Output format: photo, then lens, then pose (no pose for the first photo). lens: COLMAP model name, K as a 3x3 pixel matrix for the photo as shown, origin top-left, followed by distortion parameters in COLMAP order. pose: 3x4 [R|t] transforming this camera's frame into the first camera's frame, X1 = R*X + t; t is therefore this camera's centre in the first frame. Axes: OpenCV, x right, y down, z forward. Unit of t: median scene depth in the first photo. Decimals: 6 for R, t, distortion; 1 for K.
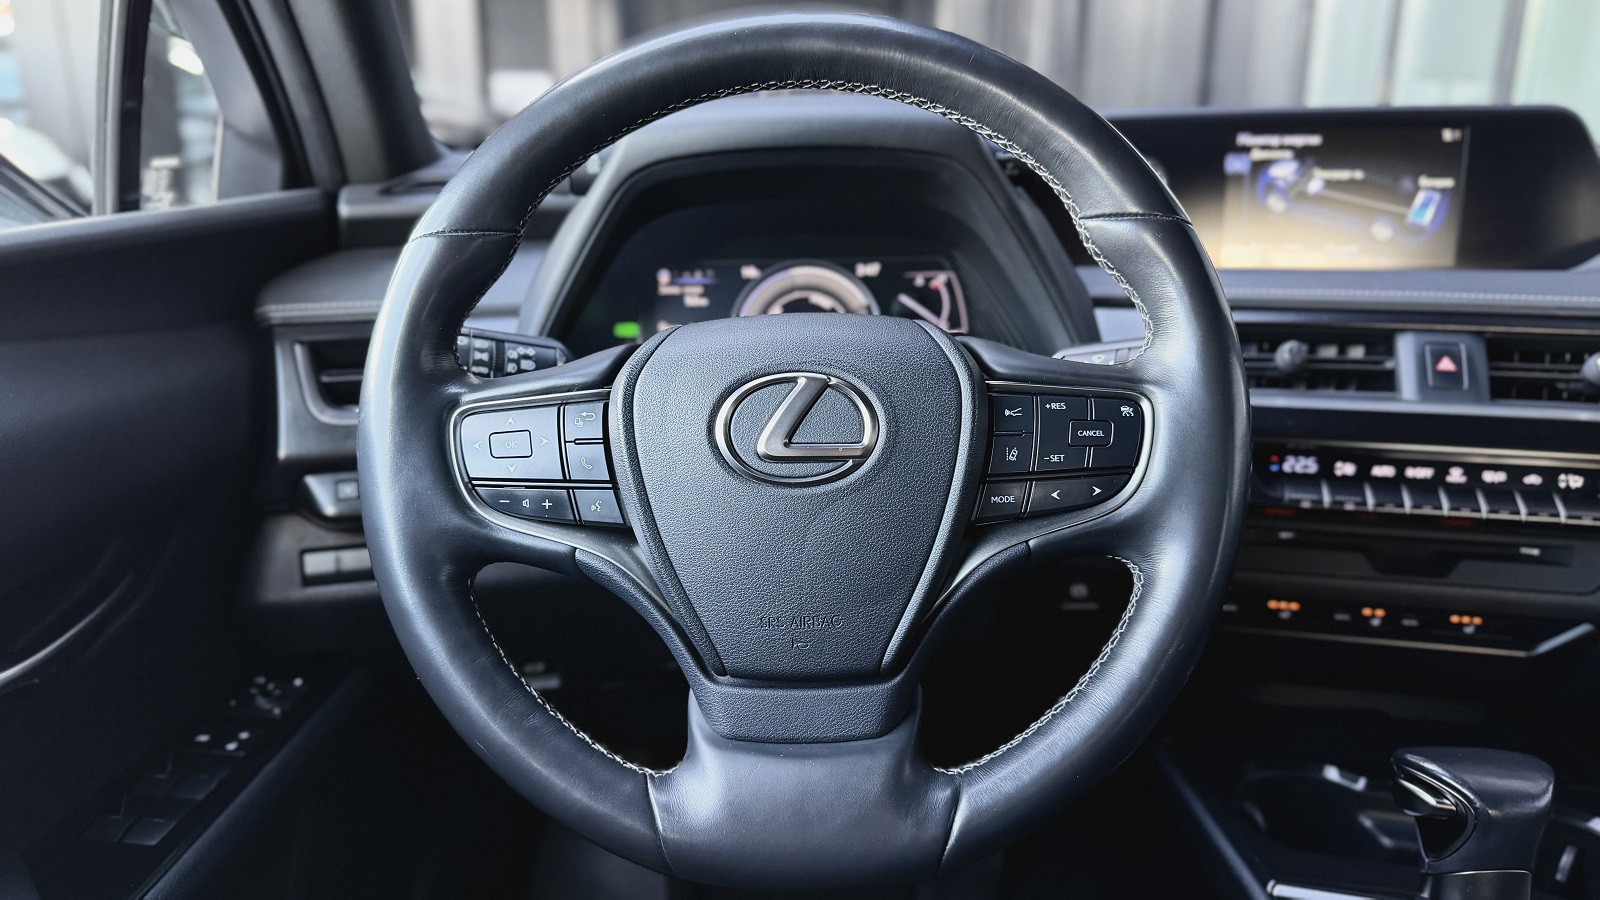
lens RADIAL K [[1143.1, 0, 800.0], [0, 1143.1, 450.0], [0, 0, 1]] dist [0.060666, -0.129104]
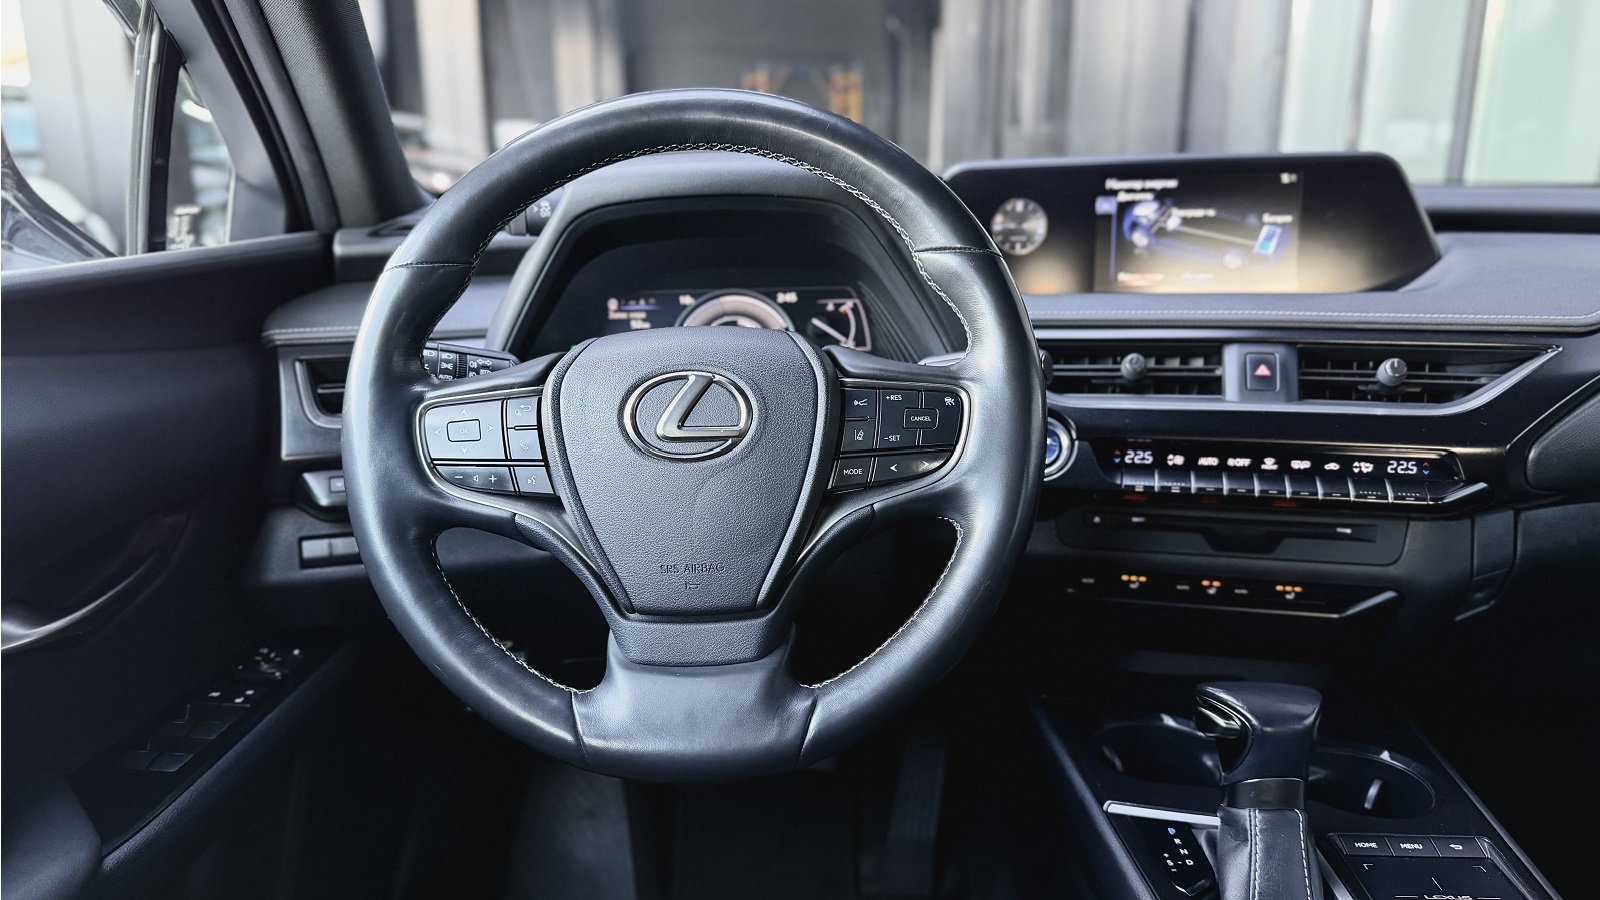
lens RADIAL K [[1143.1, 0, 800.0], [0, 1143.1, 450.0], [0, 0, 1]] dist [0.060666, -0.129104]
pose [[0.999971, -0.006895, -0.003376, 0.094409], [0.006776, 0.999404, -0.033847, 0.047440], [0.003608, 0.033823, 0.999421, -0.202099]]
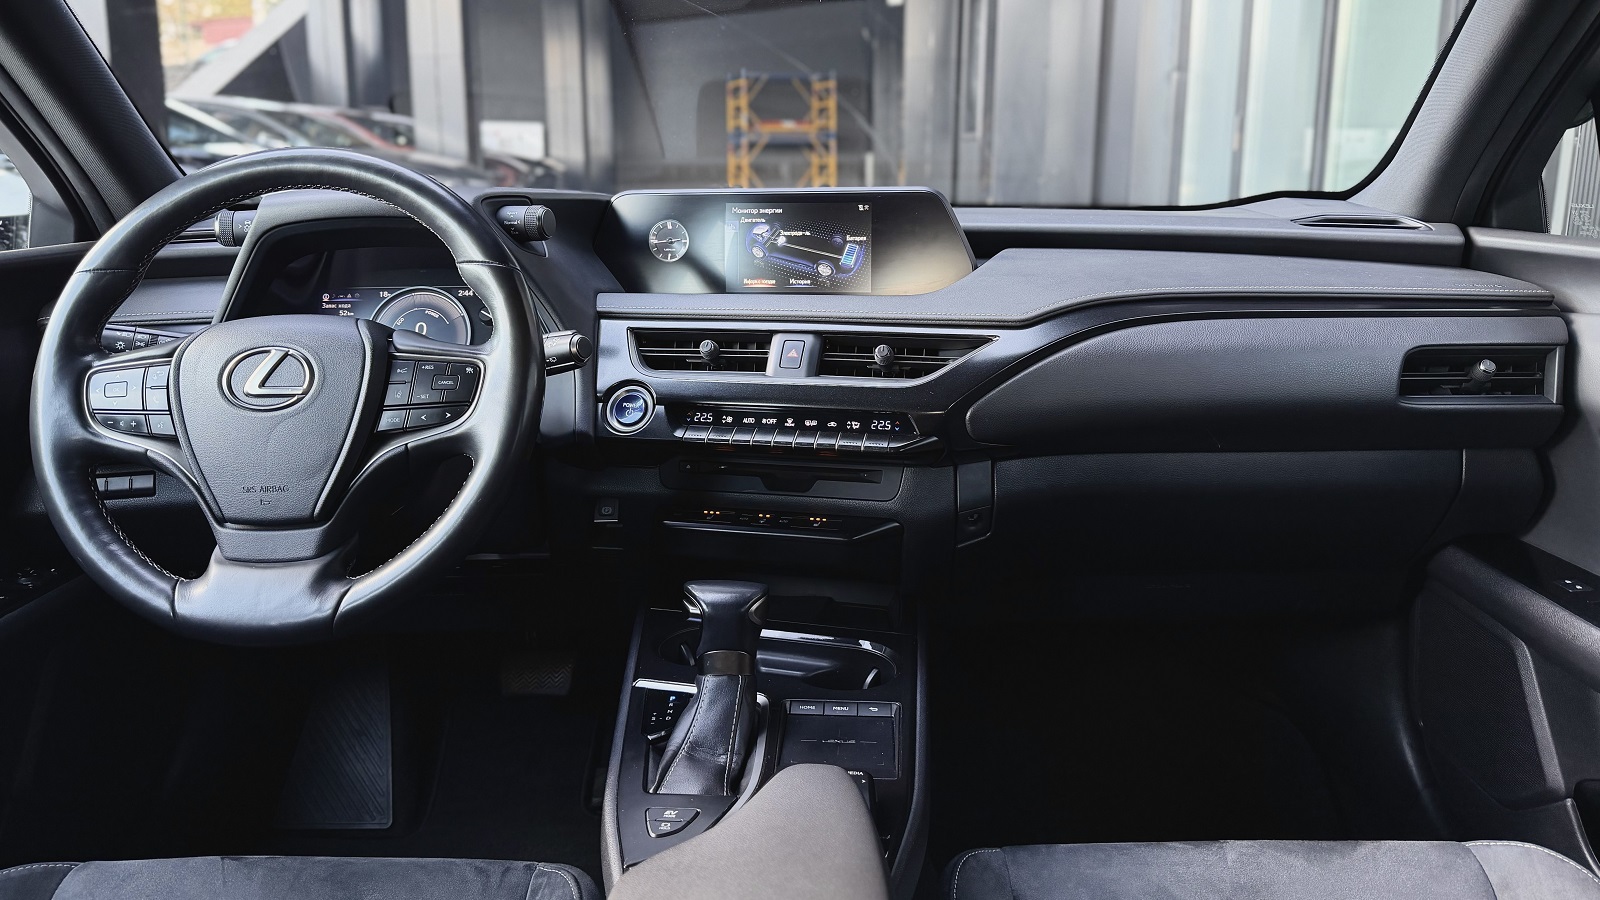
lens RADIAL K [[1110.4, 0, 798.3], [0, 1110.4, 348.2], [0, 0, 1]] dist [0.183428, -0.301560]
pose [[0.999985, 0.001433, -0.005251, 0.622470], [-0.002018, 0.993590, -0.113024, 0.099148], [0.005056, 0.113033, 0.993578, -0.567432]]
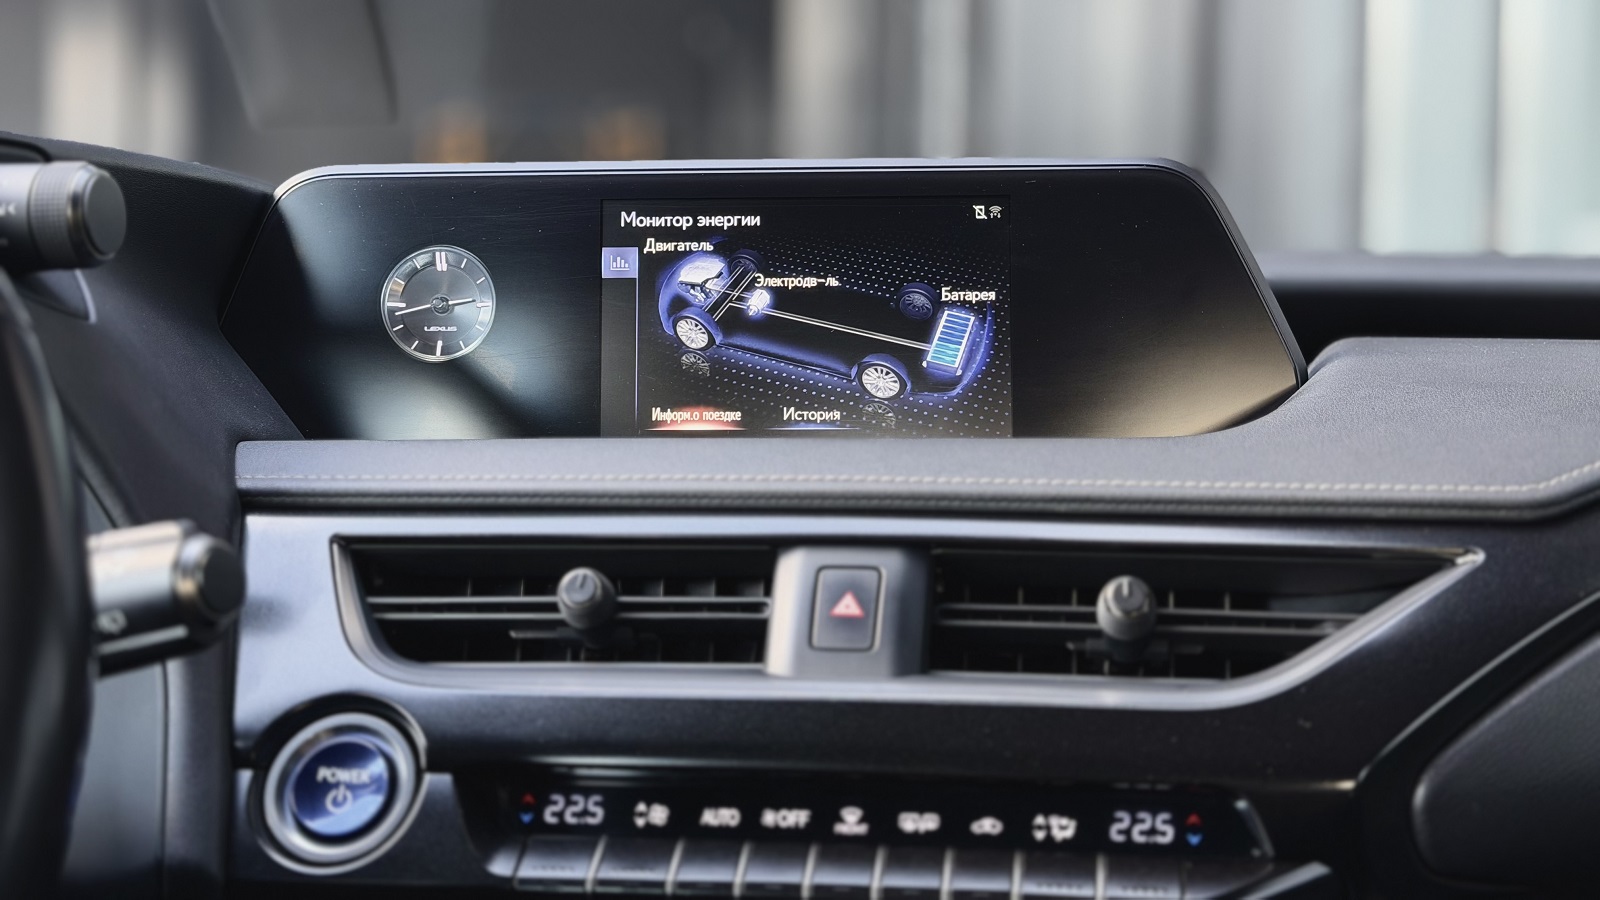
lens RADIAL K [[2182.1, 0, 798.0], [0, 2182.1, 338.8], [0, 0, 1]] dist [0.200000, -0.701795]
pose [[0.994816, 0.007729, 0.101394, 0.470735], [0.018179, 0.967528, -0.252110, 0.064084], [-0.100050, 0.252646, 0.962372, 0.007659]]
